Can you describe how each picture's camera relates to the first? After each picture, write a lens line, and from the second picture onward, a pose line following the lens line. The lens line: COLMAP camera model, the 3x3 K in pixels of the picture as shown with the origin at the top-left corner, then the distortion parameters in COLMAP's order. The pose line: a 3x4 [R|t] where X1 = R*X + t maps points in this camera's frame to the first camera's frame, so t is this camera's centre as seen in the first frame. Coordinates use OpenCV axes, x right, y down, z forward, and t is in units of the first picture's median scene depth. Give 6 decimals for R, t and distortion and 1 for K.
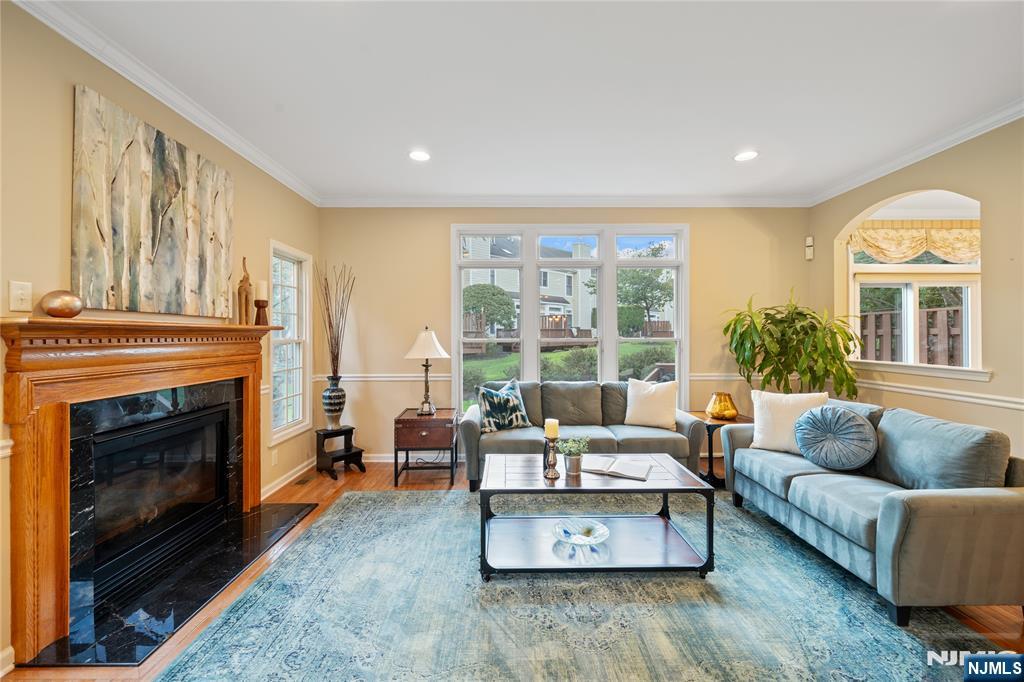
lens RADIAL K [[401.6, 0, 510.0], [0, 401.6, 335.4], [0, 0, 1]] dist [-0.002606, 0.000382]
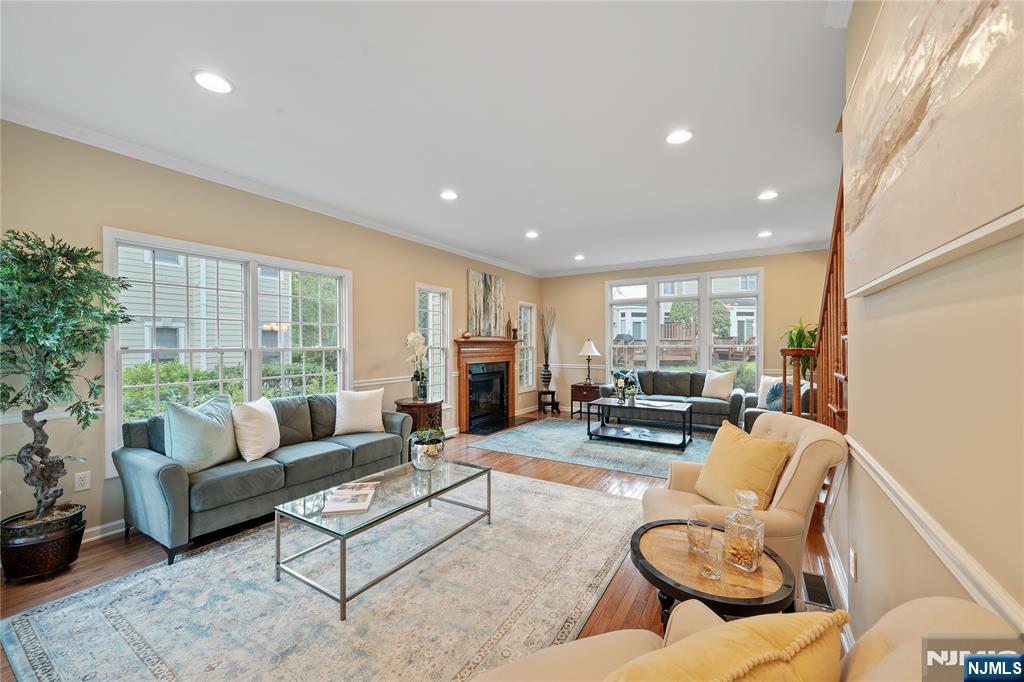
lens RADIAL K [[401.6, 0, 510.0], [0, 401.6, 347.4], [0, 0, 1]] dist [-0.002606, 0.000382]
pose [[0.846649, 0.002594, -0.532146, 0.598964], [0.002465, 0.999958, 0.008796, 0.000053], [0.532147, -0.008759, 0.846607, -0.992676]]
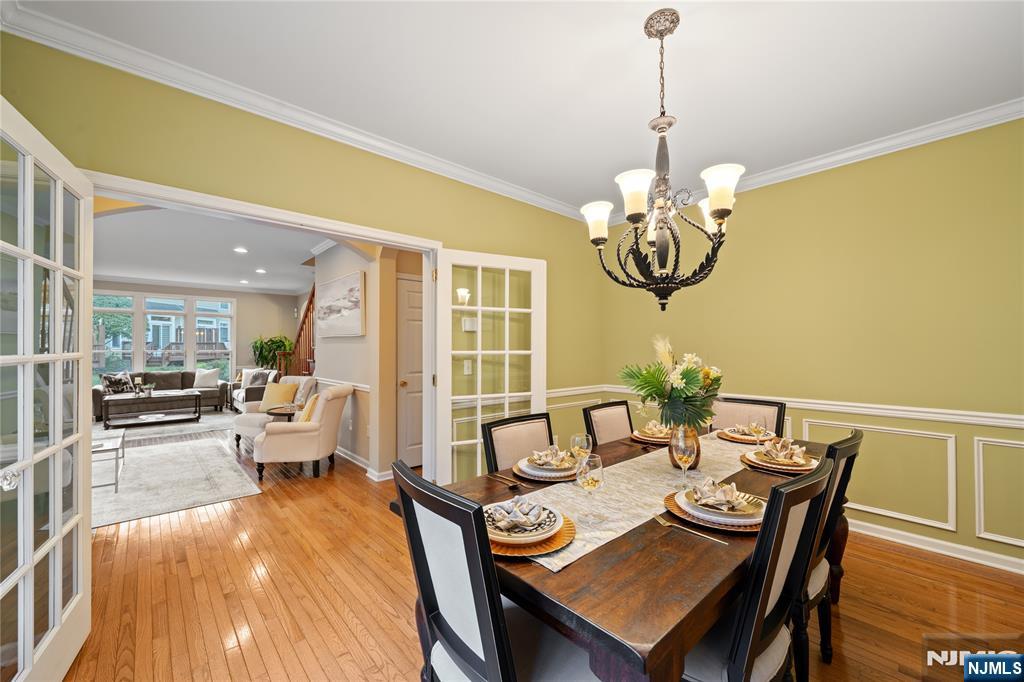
lens RADIAL K [[401.6, 0, 510.1], [0, 401.6, 343.9], [0, 0, 1]] dist [-0.002606, 0.000382]
pose [[0.744427, 0.010194, 0.667626, 0.126262], [-0.001757, 0.999910, -0.013308, -0.002956], [-0.667702, 0.008734, 0.744378, -2.257196]]
